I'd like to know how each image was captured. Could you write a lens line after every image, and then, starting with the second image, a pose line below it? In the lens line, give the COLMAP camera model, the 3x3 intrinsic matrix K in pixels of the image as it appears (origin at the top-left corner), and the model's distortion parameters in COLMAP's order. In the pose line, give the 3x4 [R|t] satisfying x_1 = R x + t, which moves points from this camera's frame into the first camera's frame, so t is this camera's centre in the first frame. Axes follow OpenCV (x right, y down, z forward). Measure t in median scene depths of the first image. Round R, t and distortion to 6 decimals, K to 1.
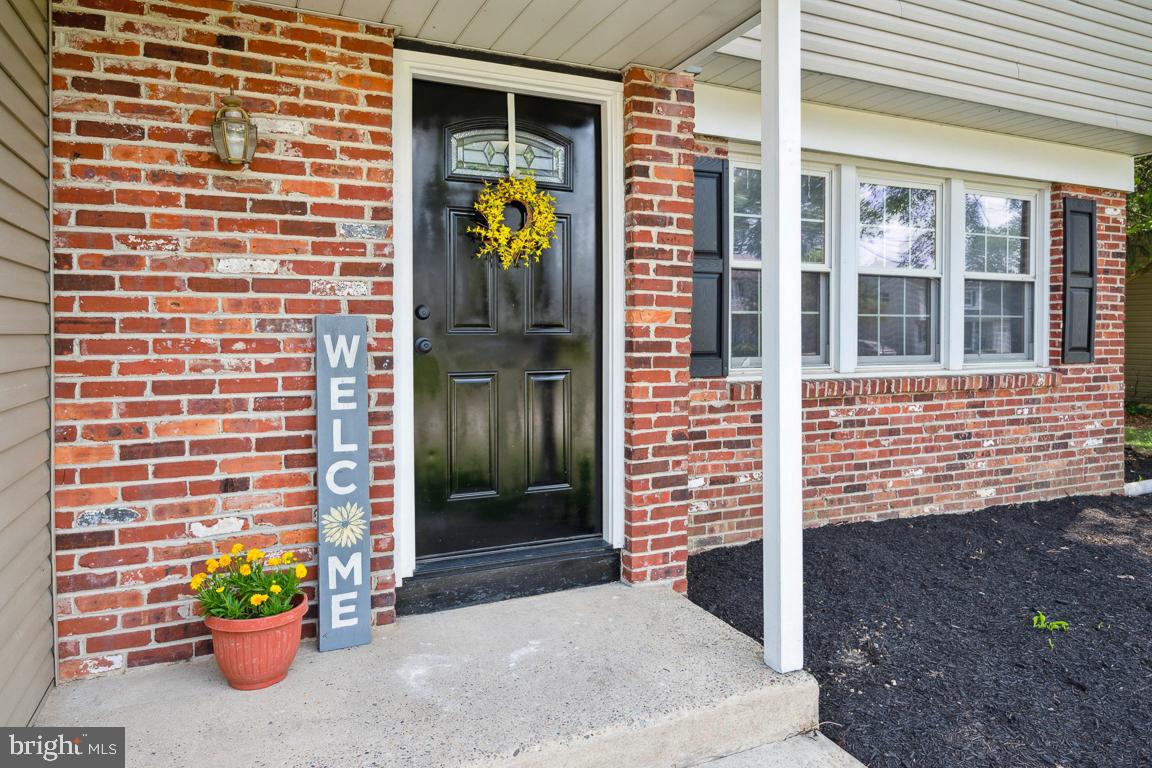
lens RADIAL K [[742.2, 0, 575.6], [0, 742.2, 339.9], [0, 0, 1]] dist [-0.004082, 0.000894]
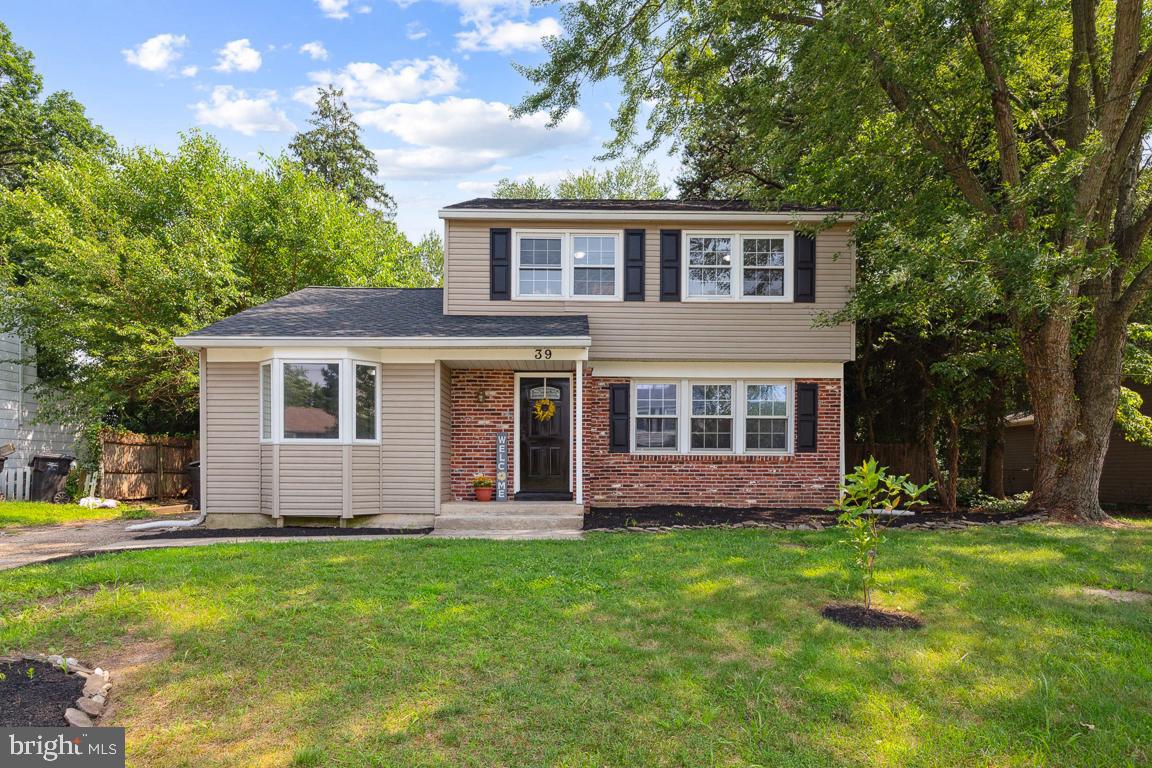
lens RADIAL K [[686.5, 0, 572.9], [0, 686.5, 474.2], [0, 0, 1]] dist [0.001064, 0.001742]
pose [[0.914312, 0.004469, -0.404987, 1.237794], [-0.008080, 0.999941, -0.007207, 0.173473], [0.404931, 0.009862, 0.914294, -1.862165]]
